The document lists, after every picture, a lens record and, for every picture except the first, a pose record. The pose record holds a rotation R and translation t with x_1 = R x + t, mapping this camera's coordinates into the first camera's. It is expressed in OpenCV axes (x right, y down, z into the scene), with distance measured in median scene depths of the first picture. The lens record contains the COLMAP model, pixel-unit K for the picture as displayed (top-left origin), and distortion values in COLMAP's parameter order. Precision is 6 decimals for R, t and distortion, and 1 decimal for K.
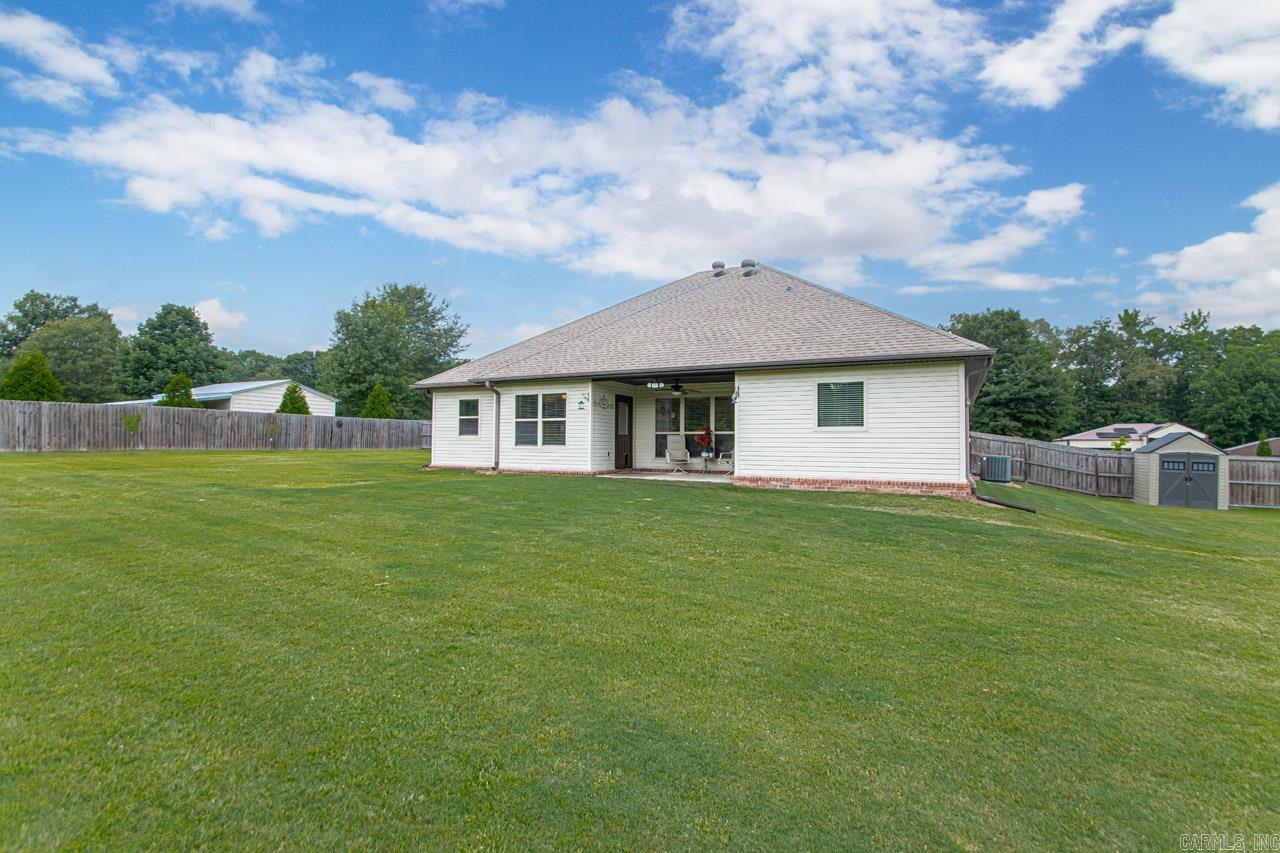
lens RADIAL K [[590.0, 0, 649.5], [0, 590.0, 423.3], [0, 0, 1]] dist [0.002971, -0.012377]
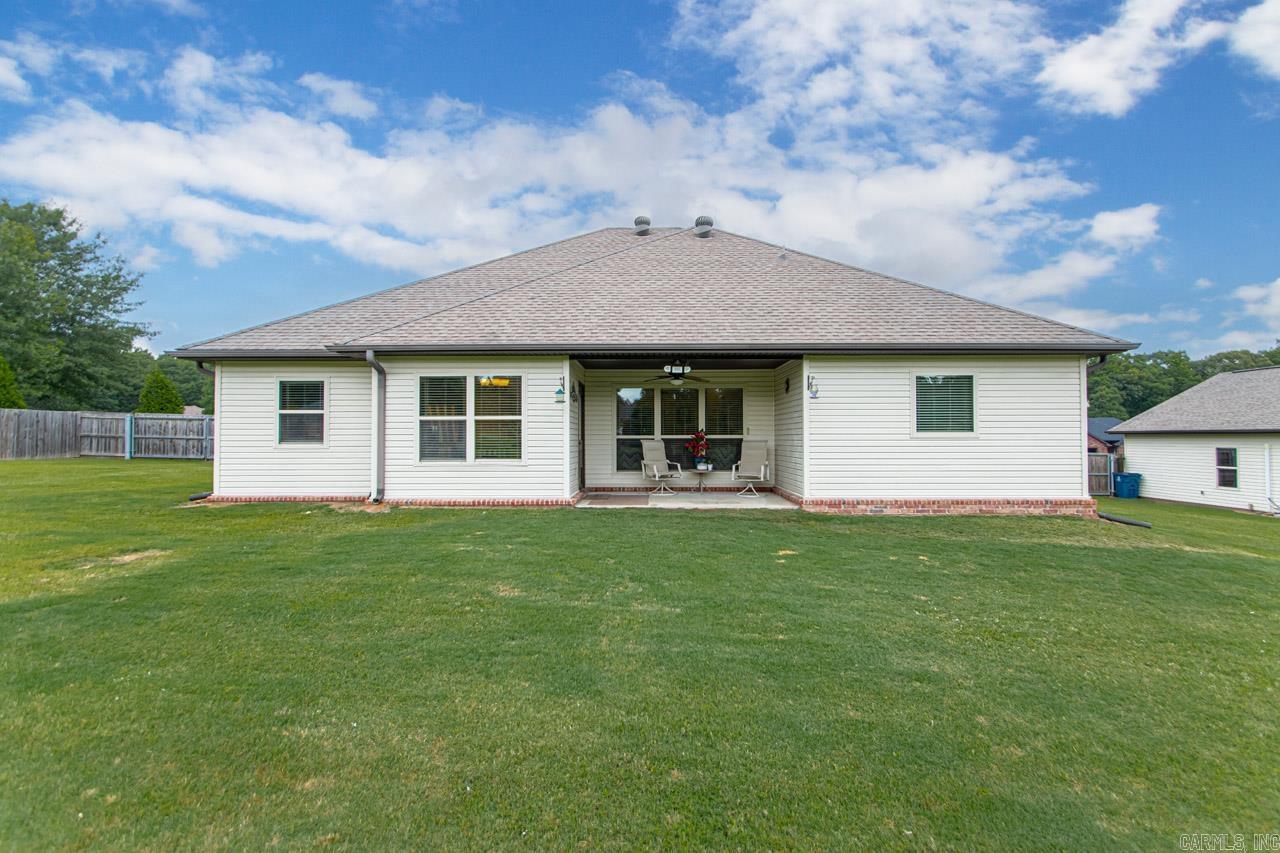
lens RADIAL K [[596.8, 0, 657.2], [0, 596.8, 428.4], [0, 0, 1]] dist [0.002463, -0.012799]
pose [[0.891258, -0.000105, 0.453496, -0.163141], [-0.008544, 0.999819, 0.017022, -0.004058], [-0.453415, -0.019045, 0.891096, 0.201233]]
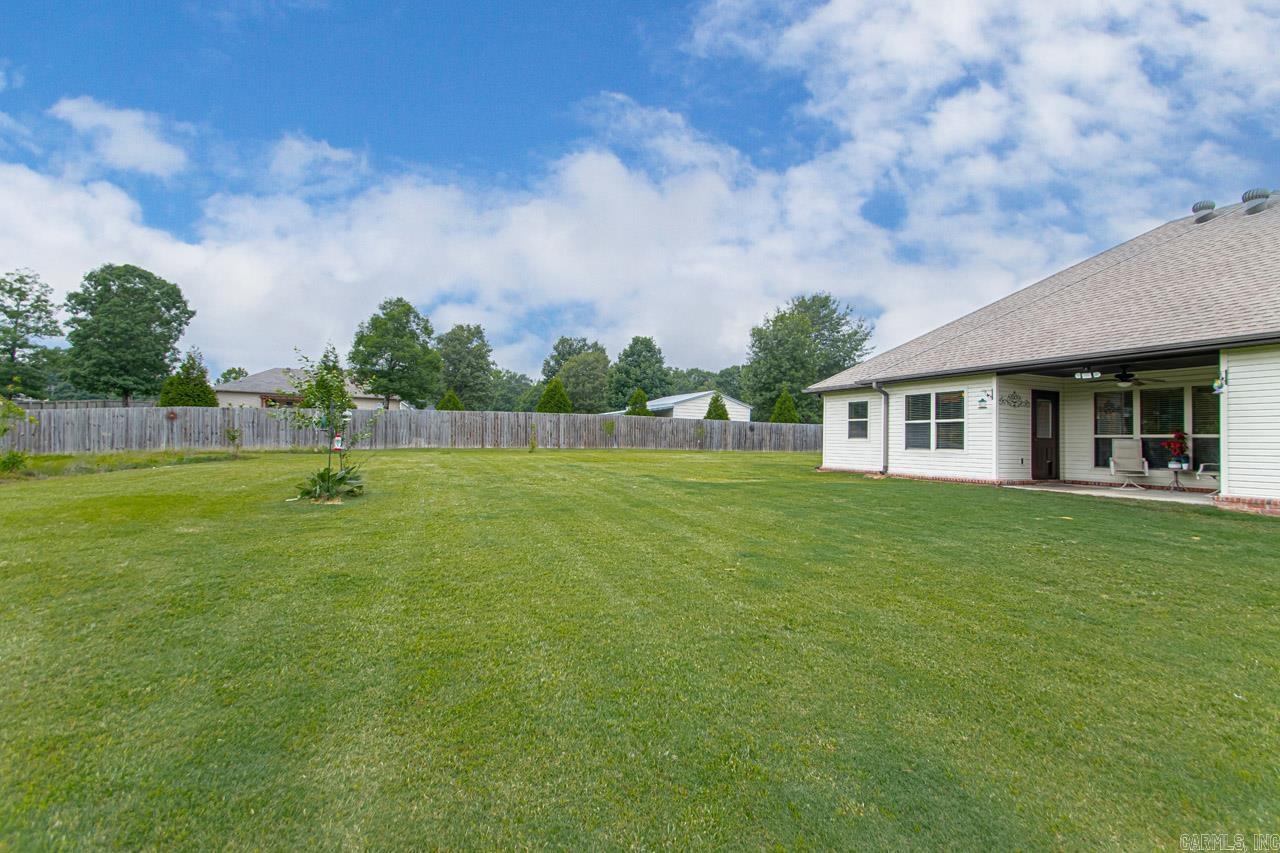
lens RADIAL K [[590.0, 0, 649.5], [0, 590.0, 423.3], [0, 0, 1]] dist [0.002971, -0.012377]
pose [[0.781707, -0.010403, -0.623559, 0.021902], [0.005220, 0.999935, -0.010138, 0.002350], [0.623624, 0.004670, 0.781710, 0.009568]]
